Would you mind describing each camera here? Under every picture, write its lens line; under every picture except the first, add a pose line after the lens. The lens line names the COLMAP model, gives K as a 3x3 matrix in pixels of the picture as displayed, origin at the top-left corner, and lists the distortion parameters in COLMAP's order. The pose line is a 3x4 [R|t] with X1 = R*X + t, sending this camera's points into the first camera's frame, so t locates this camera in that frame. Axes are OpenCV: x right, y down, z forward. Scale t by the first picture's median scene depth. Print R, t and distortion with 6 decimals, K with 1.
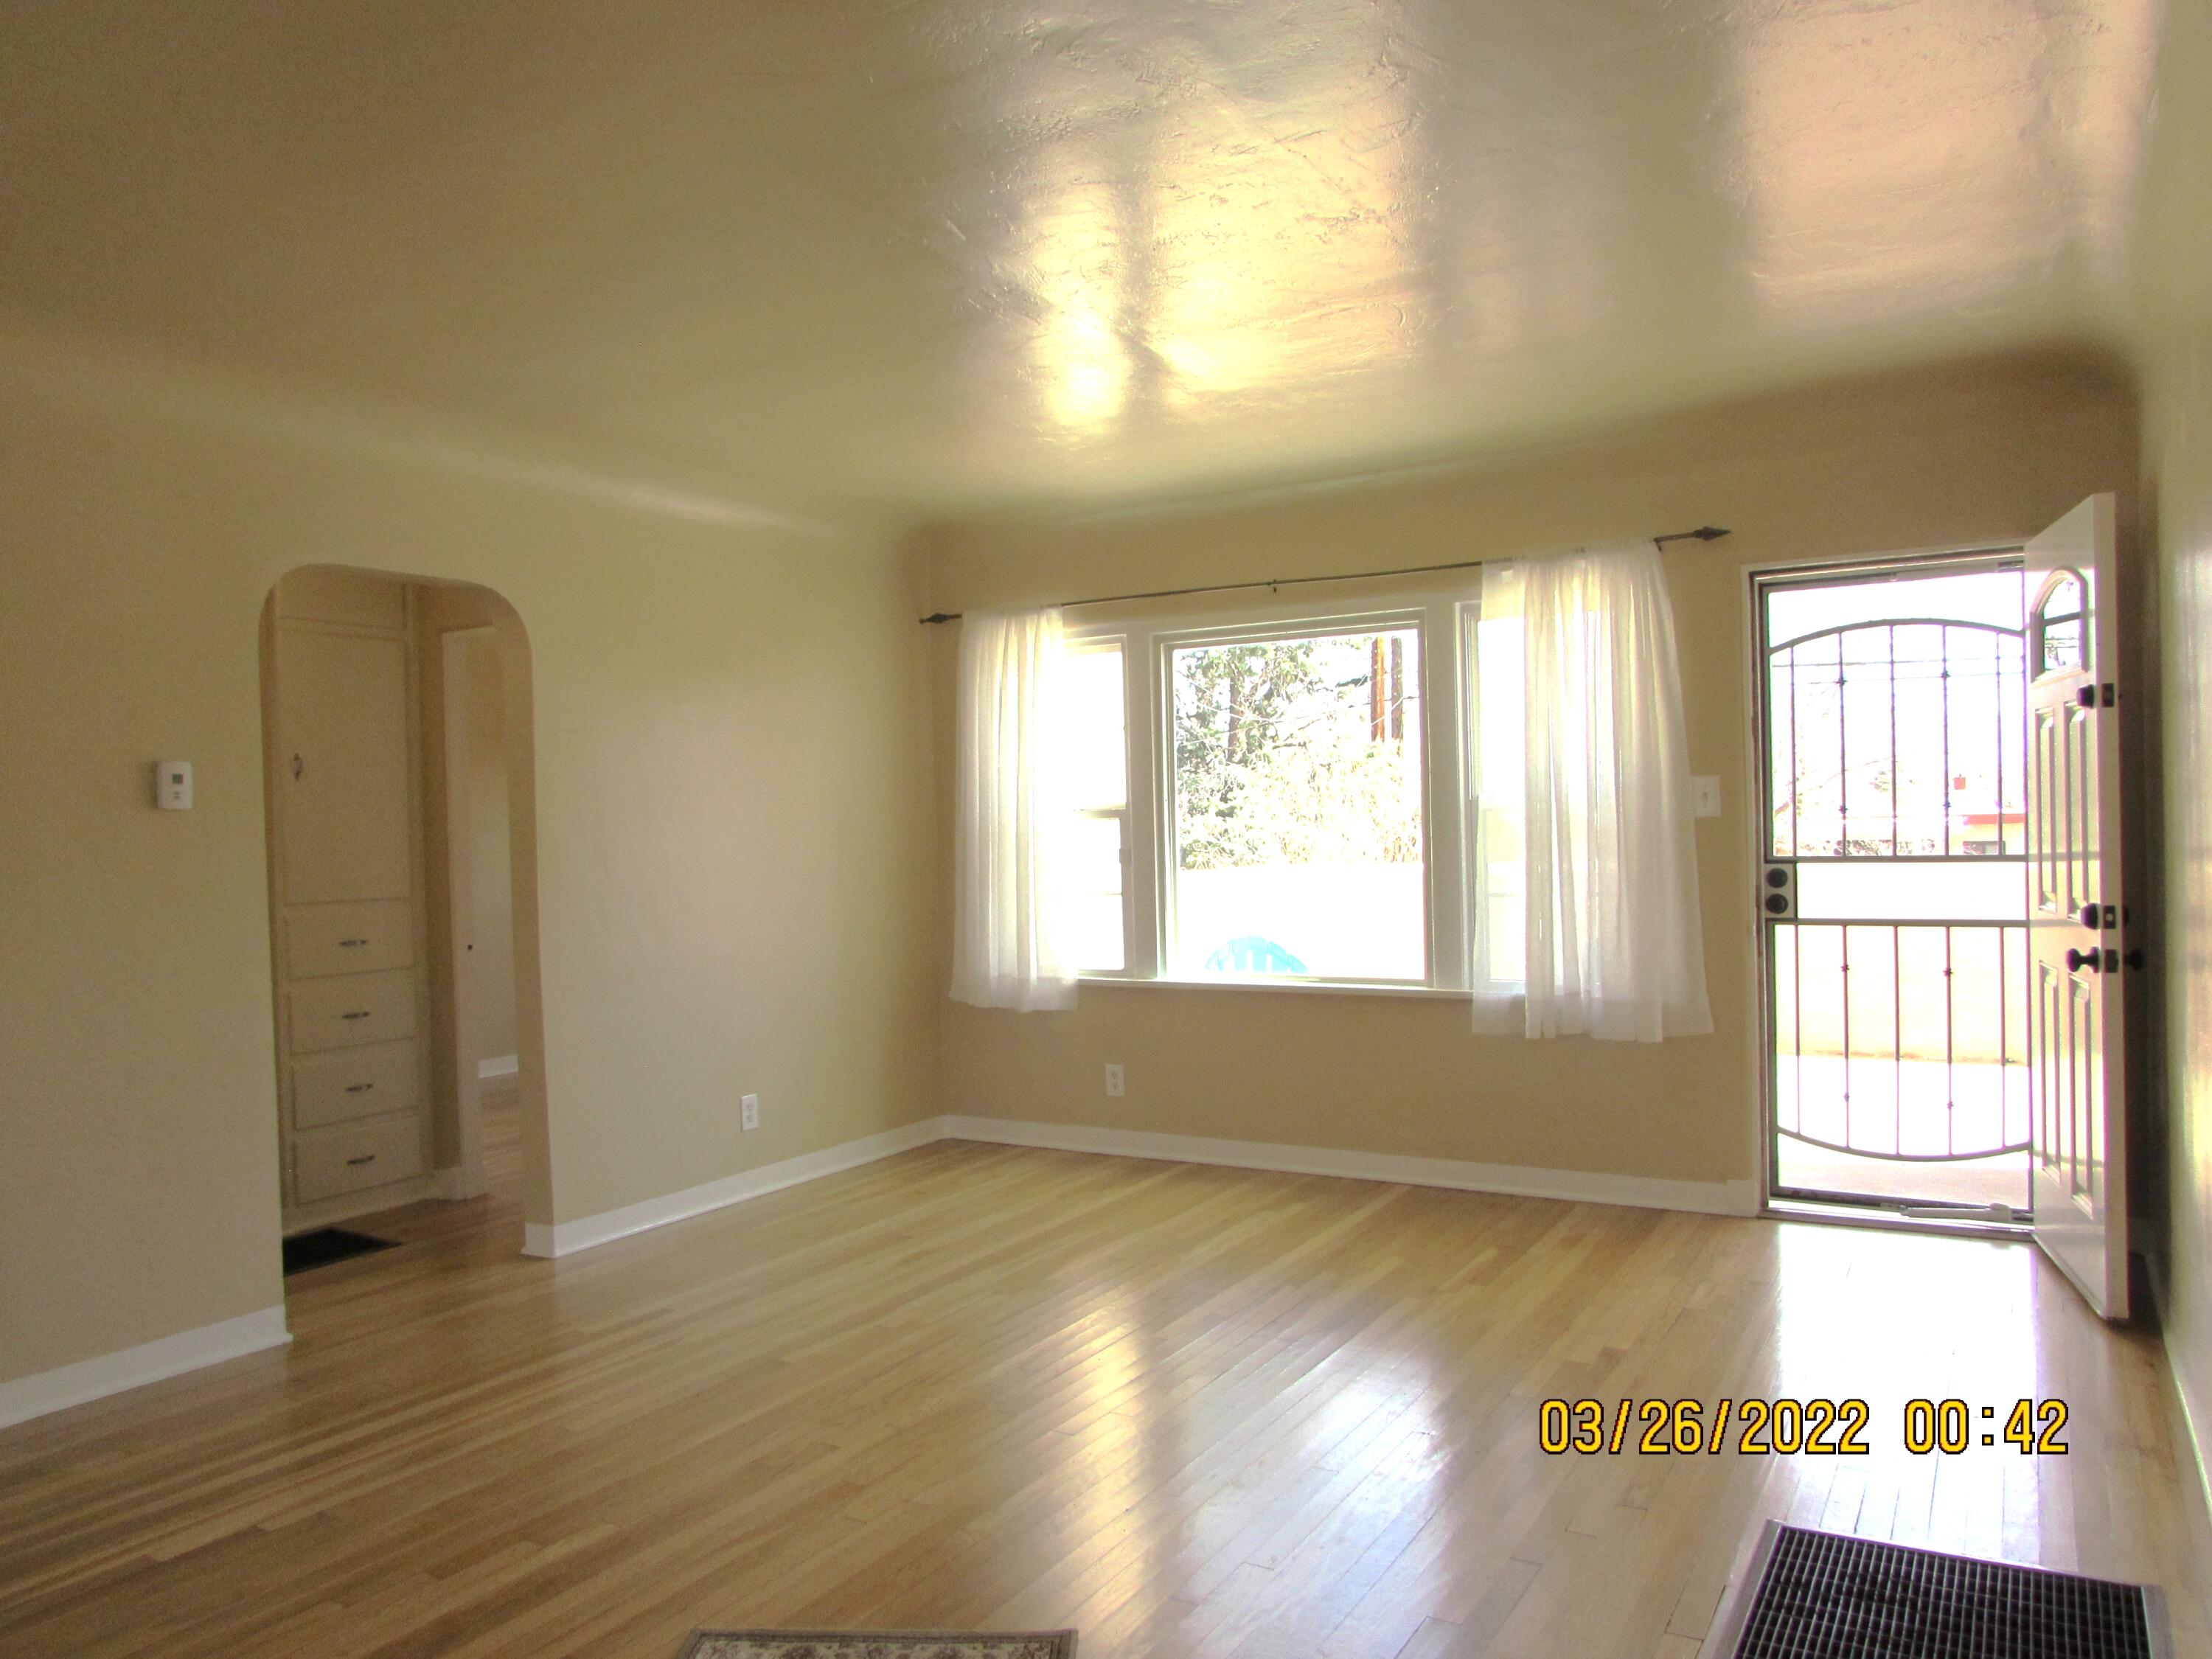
lens RADIAL K [[1596.6, 0, 1106.0], [0, 1596.6, 829.5], [0, 0, 1]] dist [-0.006752, 0.001699]
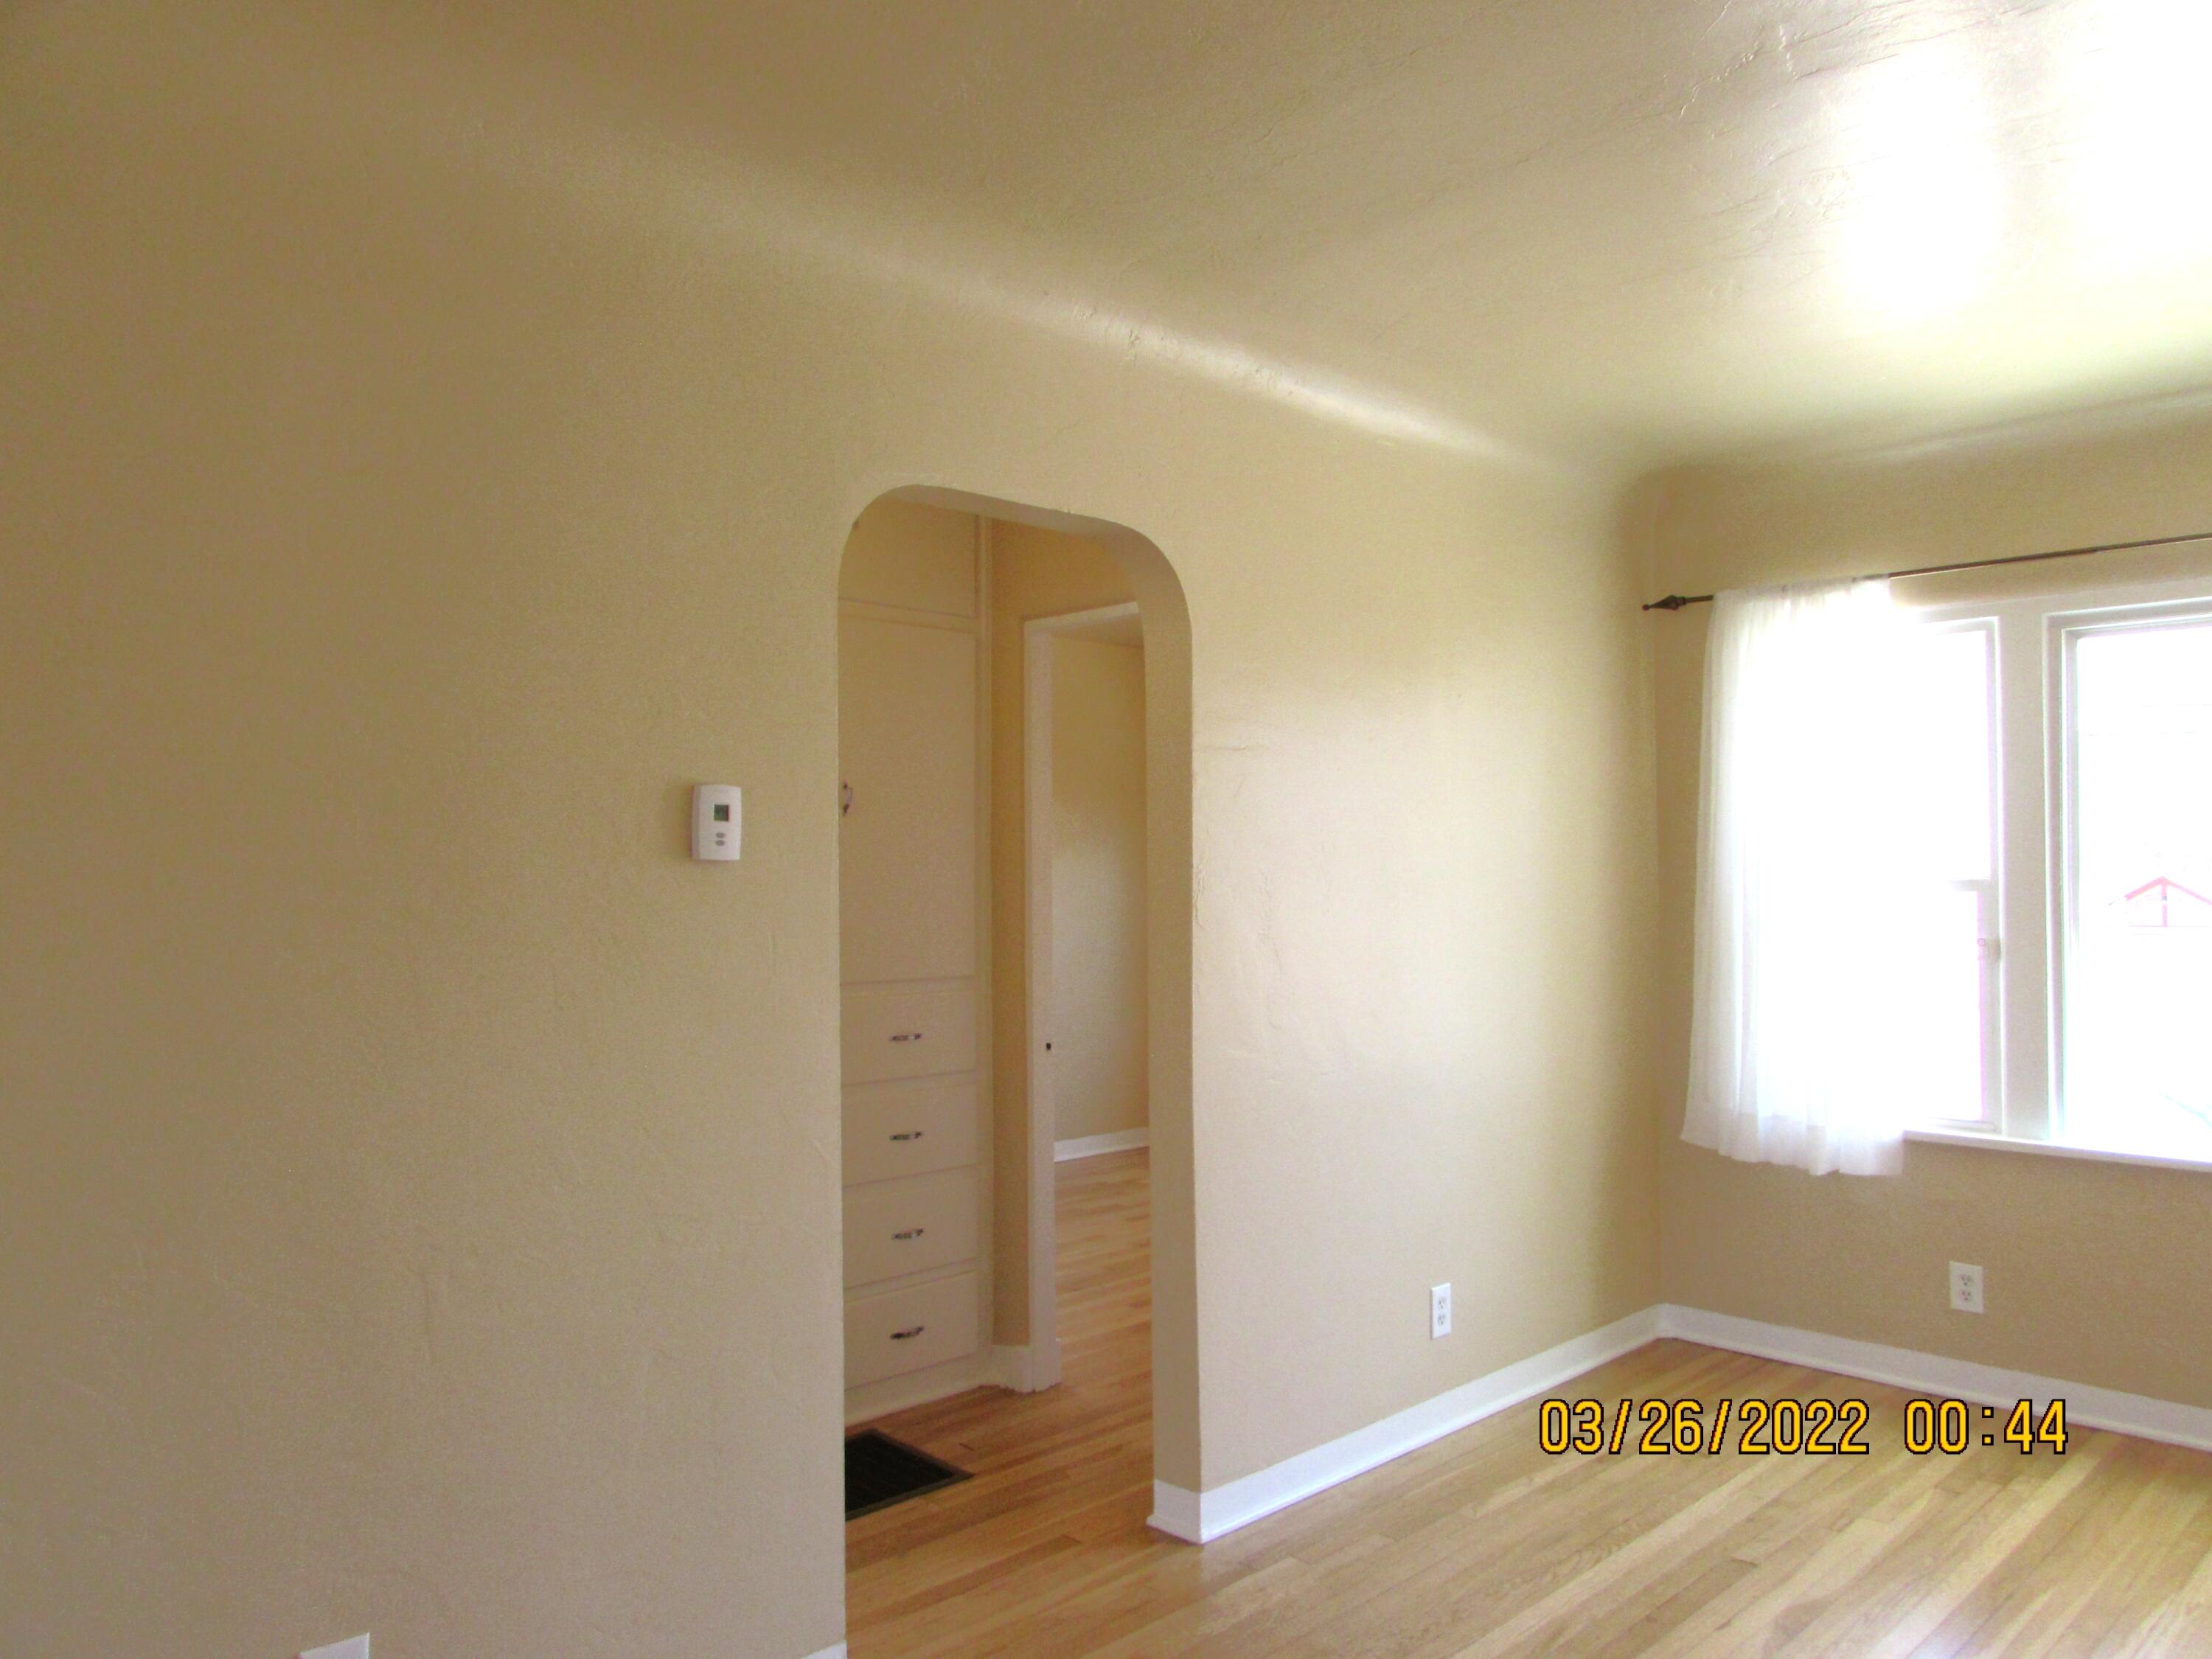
lens RADIAL K [[1539.8, 0, 1127.7], [0, 1539.8, 835.6], [0, 0, 1]] dist [-0.026846, 0.010220]
pose [[0.973753, 0.018328, -0.226868, -0.207367], [-0.023602, 0.999510, -0.020554, -0.010091], [0.226380, 0.025369, 0.973709, 0.319493]]
